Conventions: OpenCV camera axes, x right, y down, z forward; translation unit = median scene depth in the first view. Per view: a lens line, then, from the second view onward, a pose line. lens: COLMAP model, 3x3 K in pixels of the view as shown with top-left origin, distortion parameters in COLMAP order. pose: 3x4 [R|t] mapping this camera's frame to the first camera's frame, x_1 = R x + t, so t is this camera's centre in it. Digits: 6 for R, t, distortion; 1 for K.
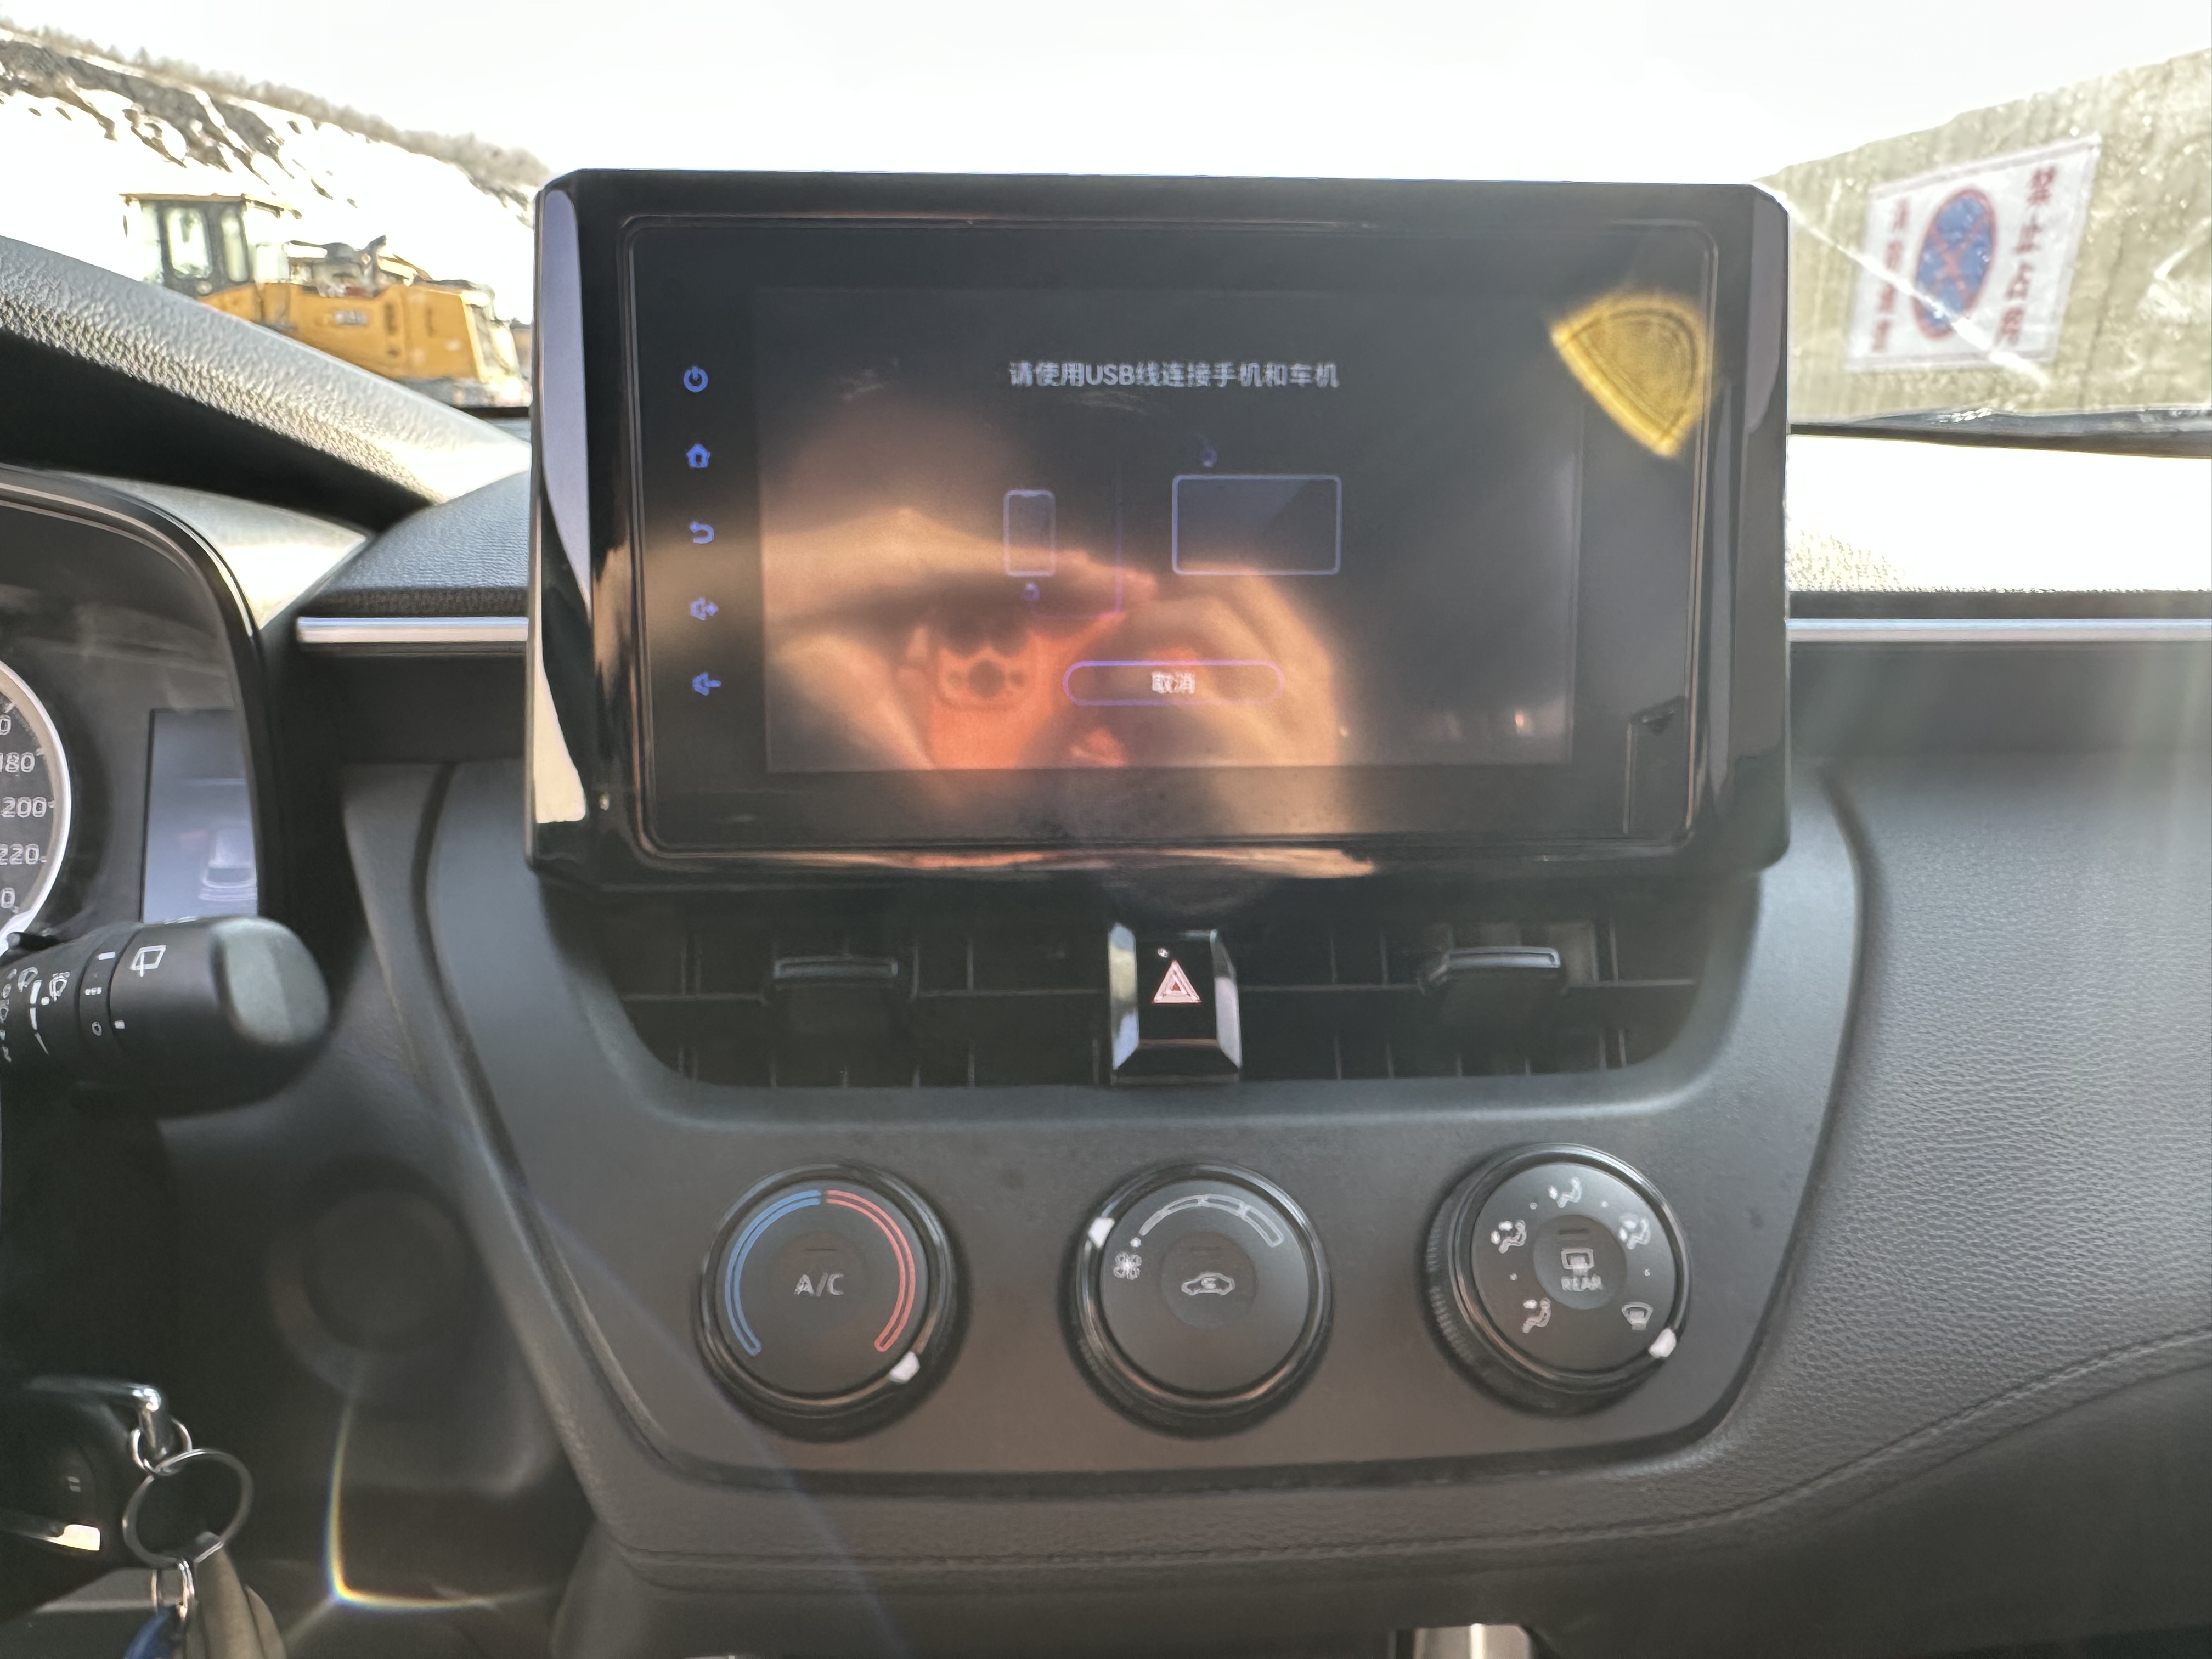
lens RADIAL K [[1576.2, 0, 1106.0], [0, 1576.2, 829.5], [0, 0, 1]] dist [-0.015666, -0.003348]
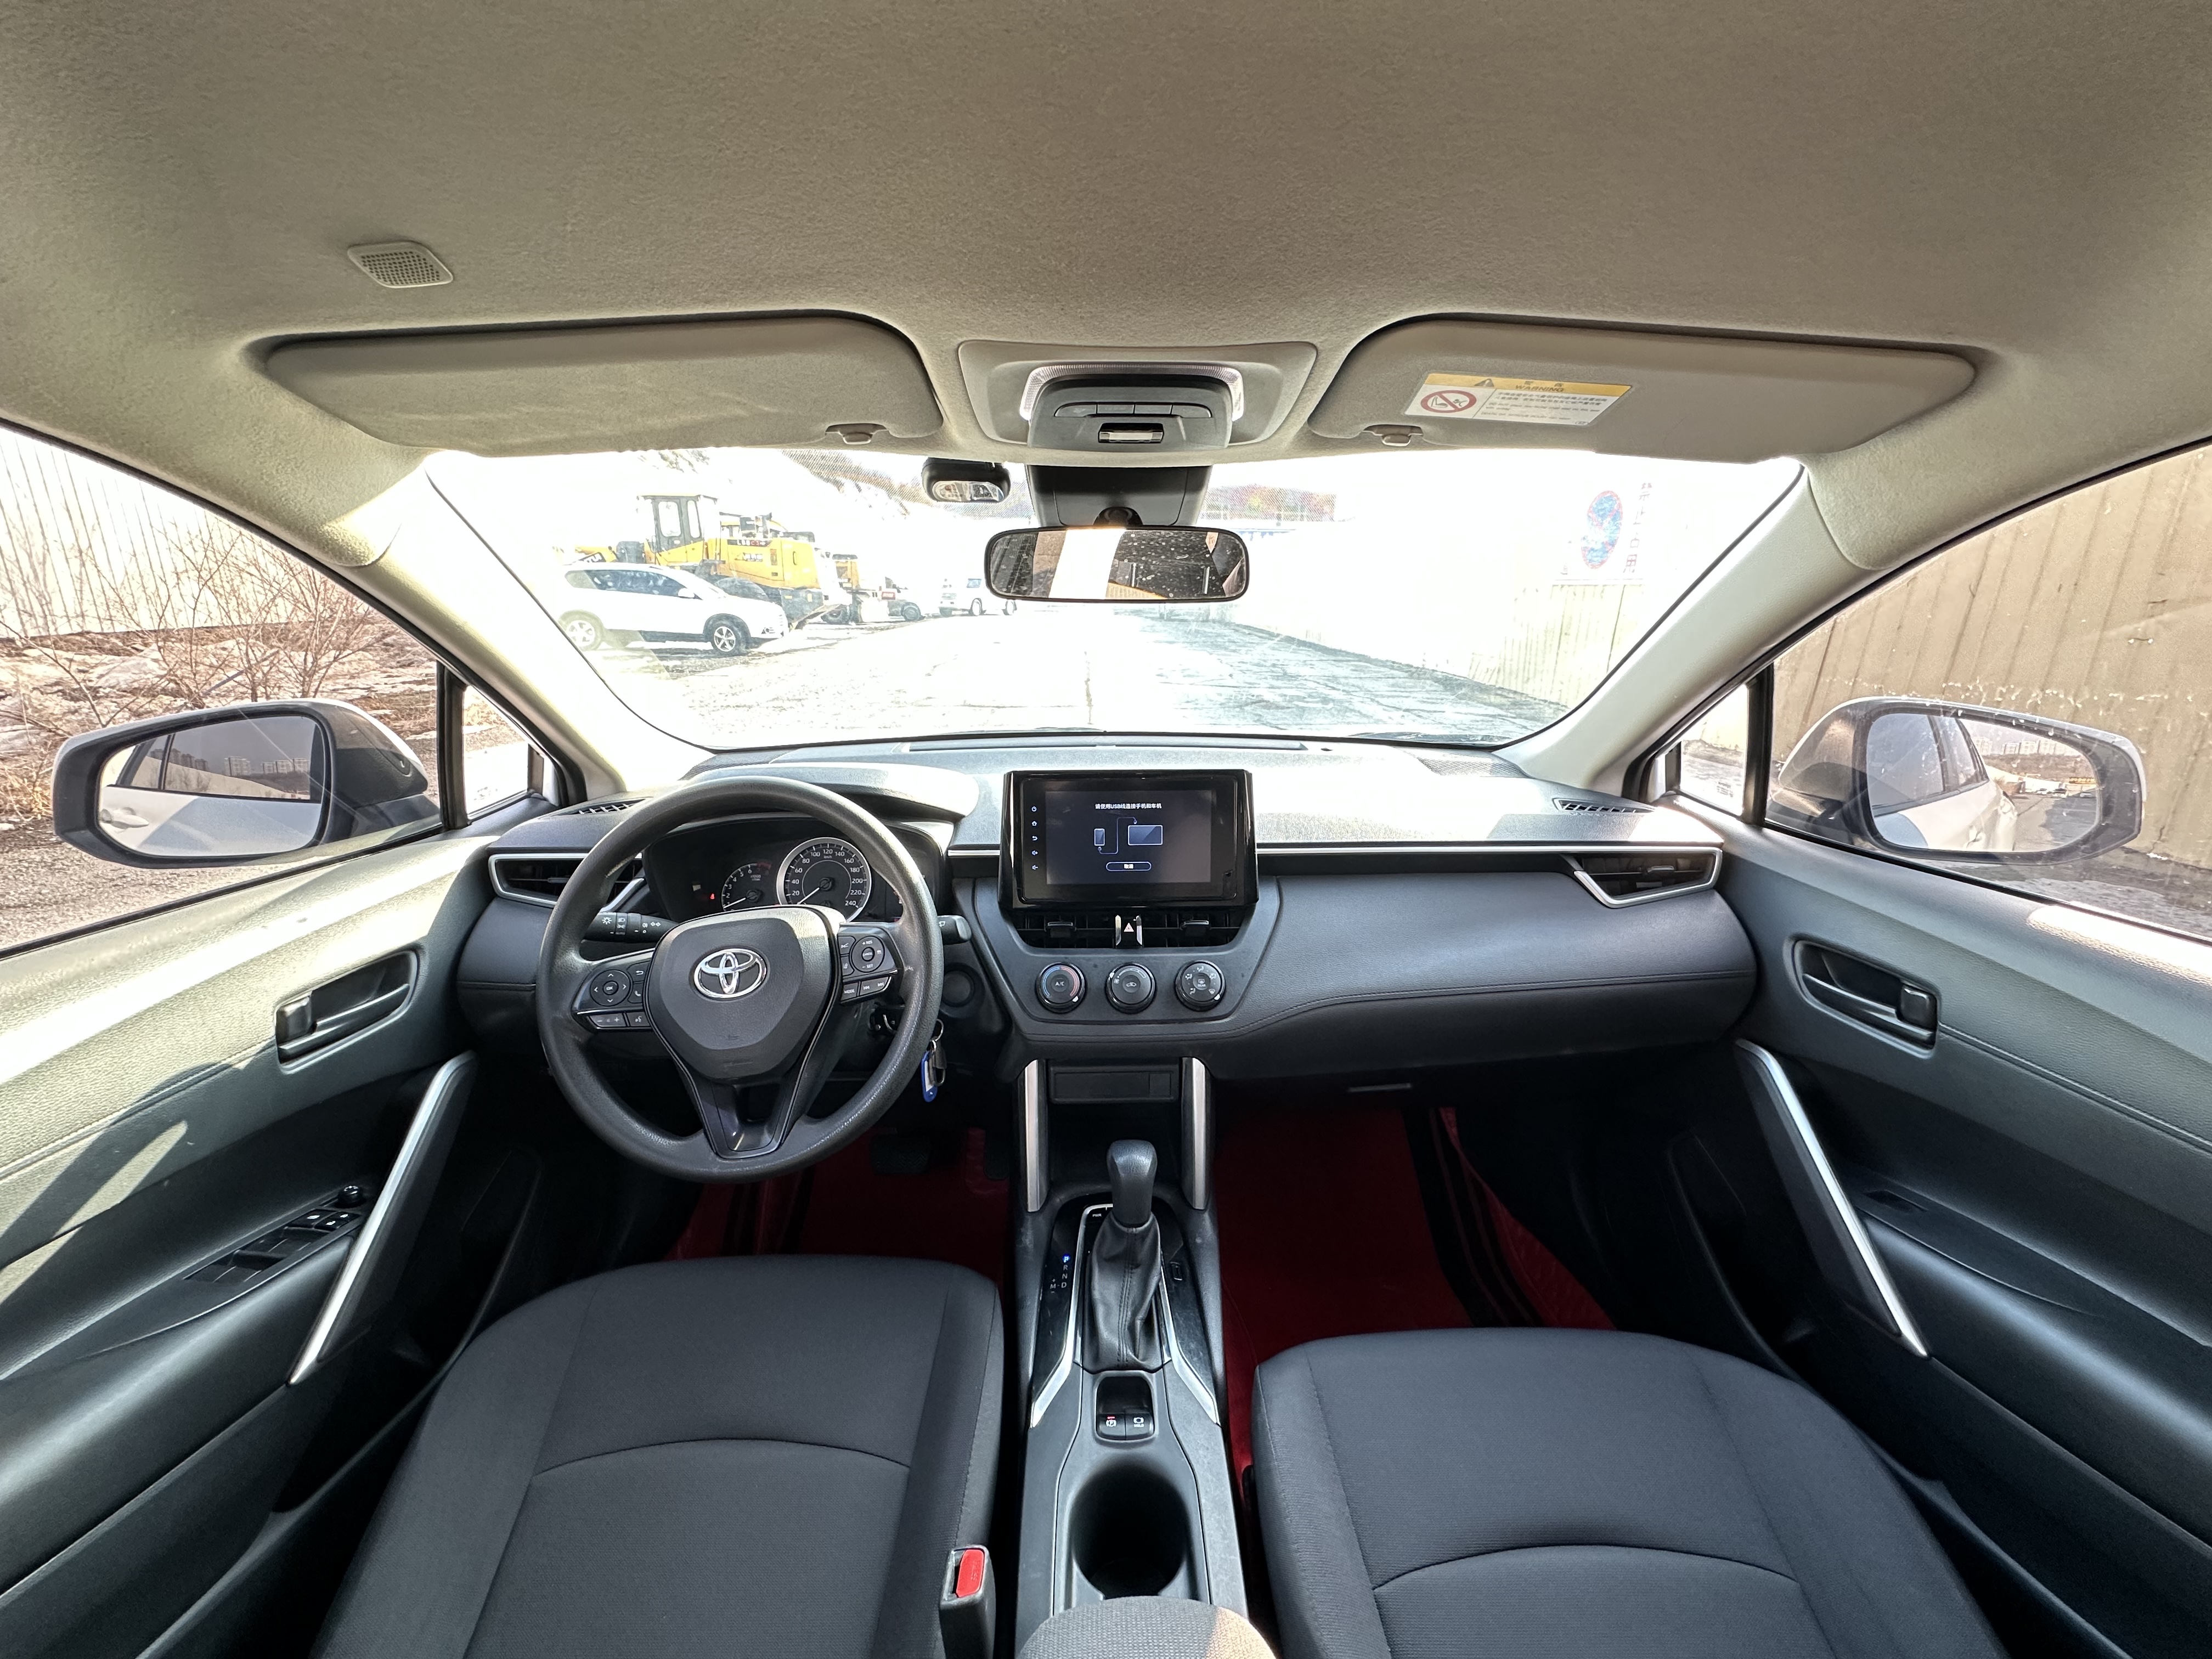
lens RADIAL K [[890.8, 0, 1106.0], [0, 890.8, 829.5], [0, 0, 1]] dist [0.001330, 0.000025]
pose [[0.998715, 0.004470, -0.050484, 0.109009], [-0.003873, 0.999921, 0.011916, -0.233063], [0.050533, -0.011706, 0.998654, -1.716632]]
